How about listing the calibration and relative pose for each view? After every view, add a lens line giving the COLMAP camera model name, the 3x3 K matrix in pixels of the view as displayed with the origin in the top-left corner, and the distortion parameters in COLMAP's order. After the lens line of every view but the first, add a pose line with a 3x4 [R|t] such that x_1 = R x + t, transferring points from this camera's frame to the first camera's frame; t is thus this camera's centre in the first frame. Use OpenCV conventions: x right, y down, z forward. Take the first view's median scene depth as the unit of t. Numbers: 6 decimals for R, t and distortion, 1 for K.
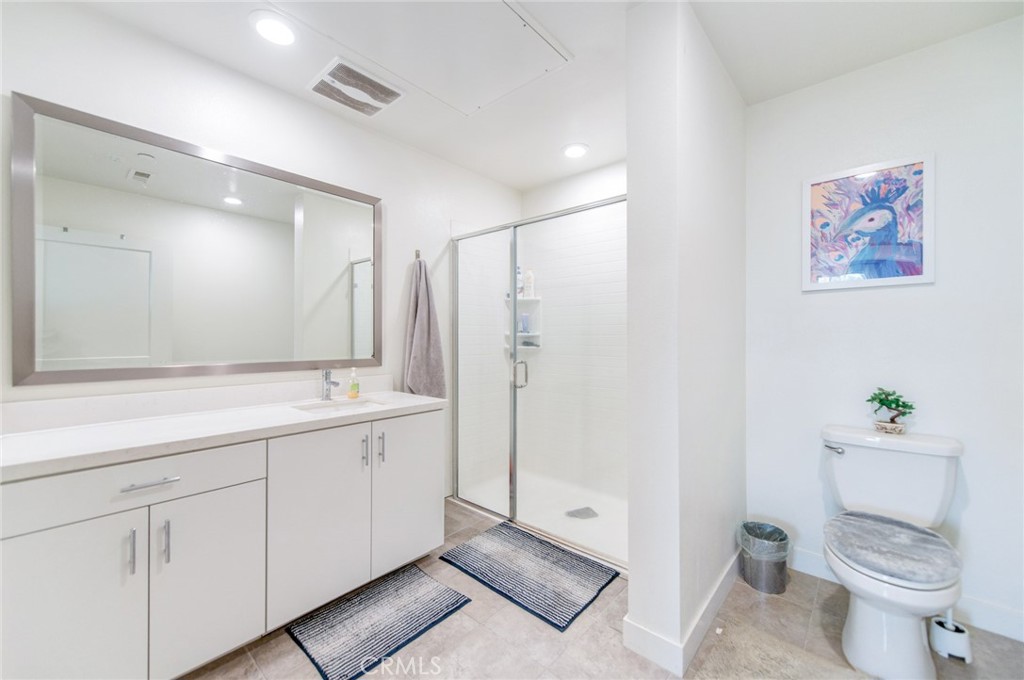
lens RADIAL K [[399.0, 0, 514.7], [0, 399.0, 338.5], [0, 0, 1]] dist [0.015891, -0.004892]
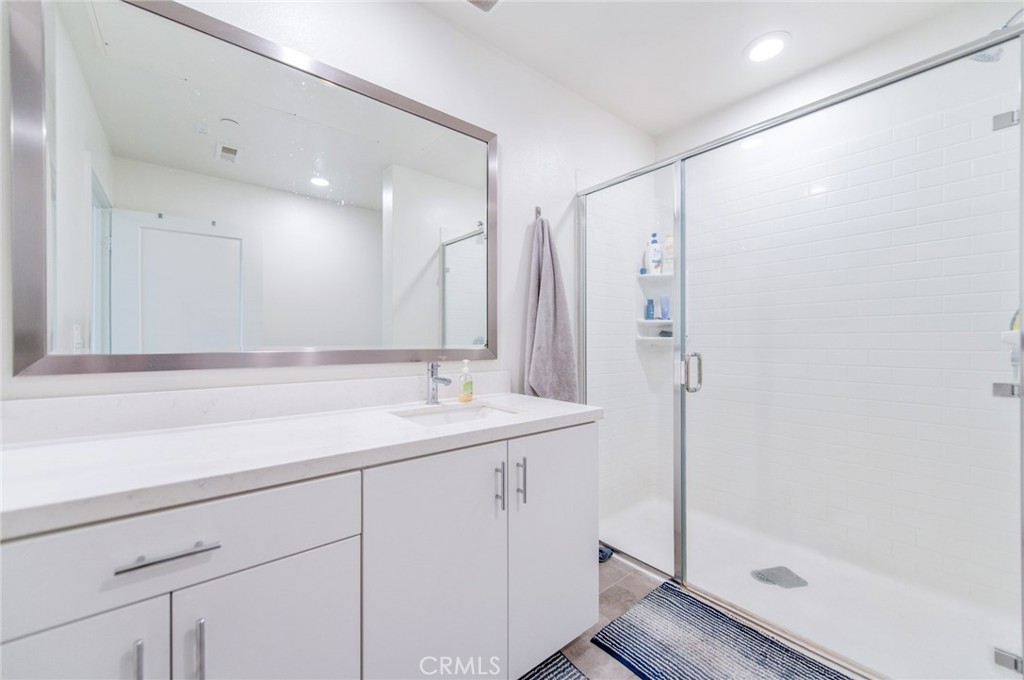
lens RADIAL K [[399.0, 0, 515.2], [0, 399.0, 340.2], [0, 0, 1]] dist [0.015891, -0.004892]
pose [[0.986204, -0.003165, -0.165505, -0.188886], [0.002926, 0.999994, -0.001689, 0.037656], [0.165510, 0.001181, 0.986207, 0.290033]]
